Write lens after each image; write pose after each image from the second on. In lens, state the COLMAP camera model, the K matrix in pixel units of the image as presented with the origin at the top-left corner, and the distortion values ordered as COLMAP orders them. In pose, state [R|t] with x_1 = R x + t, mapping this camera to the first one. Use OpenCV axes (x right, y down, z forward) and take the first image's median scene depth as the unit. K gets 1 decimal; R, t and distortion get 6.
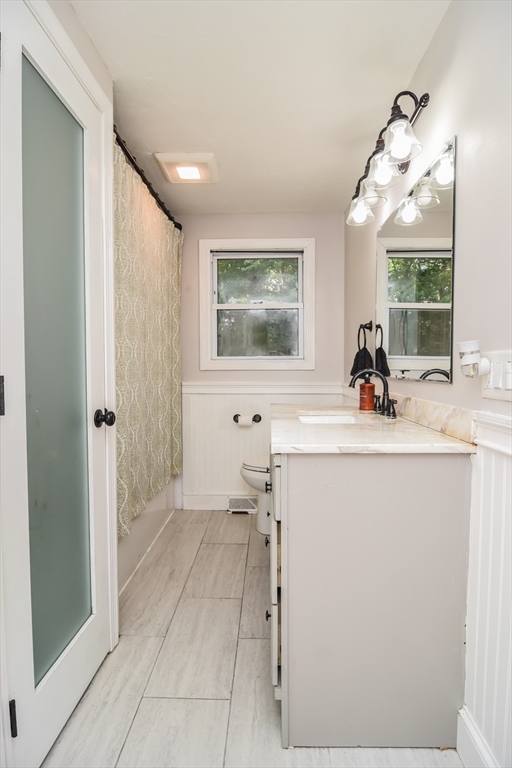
lens RADIAL K [[411.7, 0, 254.2], [0, 411.7, 384.3], [0, 0, 1]] dist [-0.010206, -0.007014]
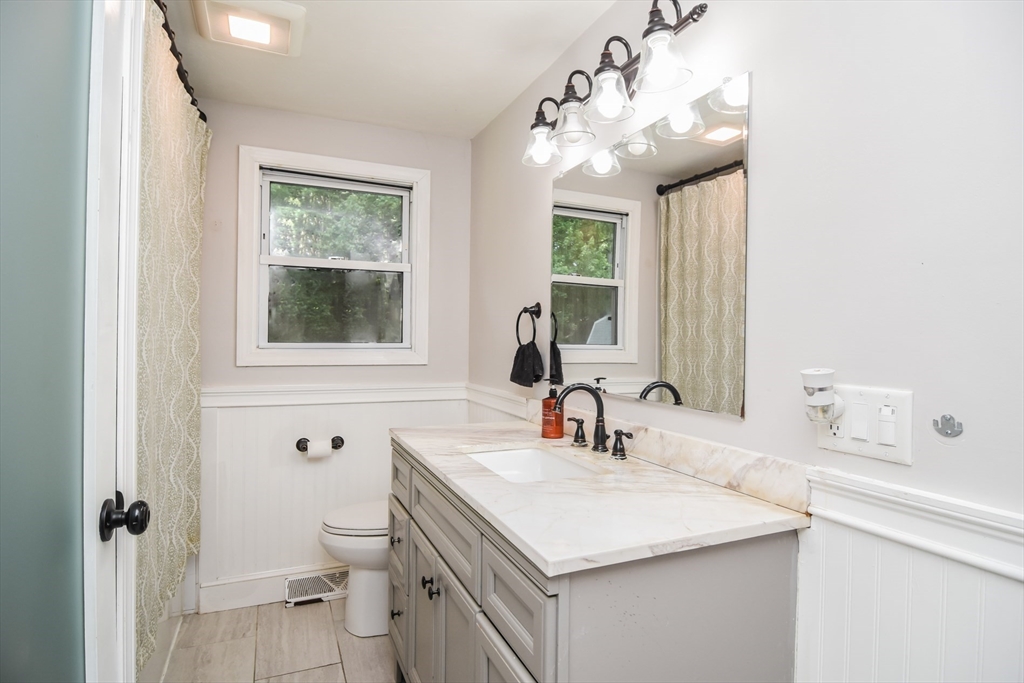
lens RADIAL K [[548.9, 0, 512.5], [0, 548.9, 339.0], [0, 0, 1]] dist [-0.010206, -0.007014]
pose [[0.900429, 0.012328, 0.434828, -0.130787], [0.003851, 0.999333, -0.036308, -0.048208], [-0.434985, 0.034367, 0.899781, 0.147693]]
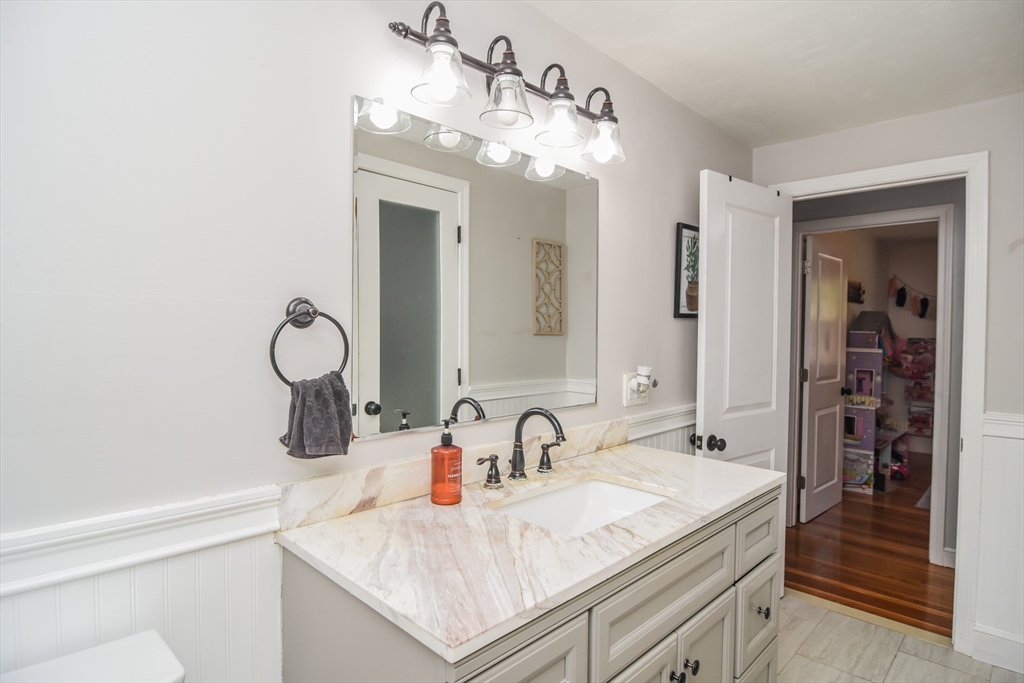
lens RADIAL K [[548.9, 0, 512.1], [0, 548.9, 338.1], [0, 0, 1]] dist [-0.010206, -0.007014]
pose [[-0.737358, -0.012552, 0.675385, -0.156662], [0.023967, 0.998712, 0.044727, -0.113166], [-0.675077, 0.049167, -0.736107, 1.017480]]
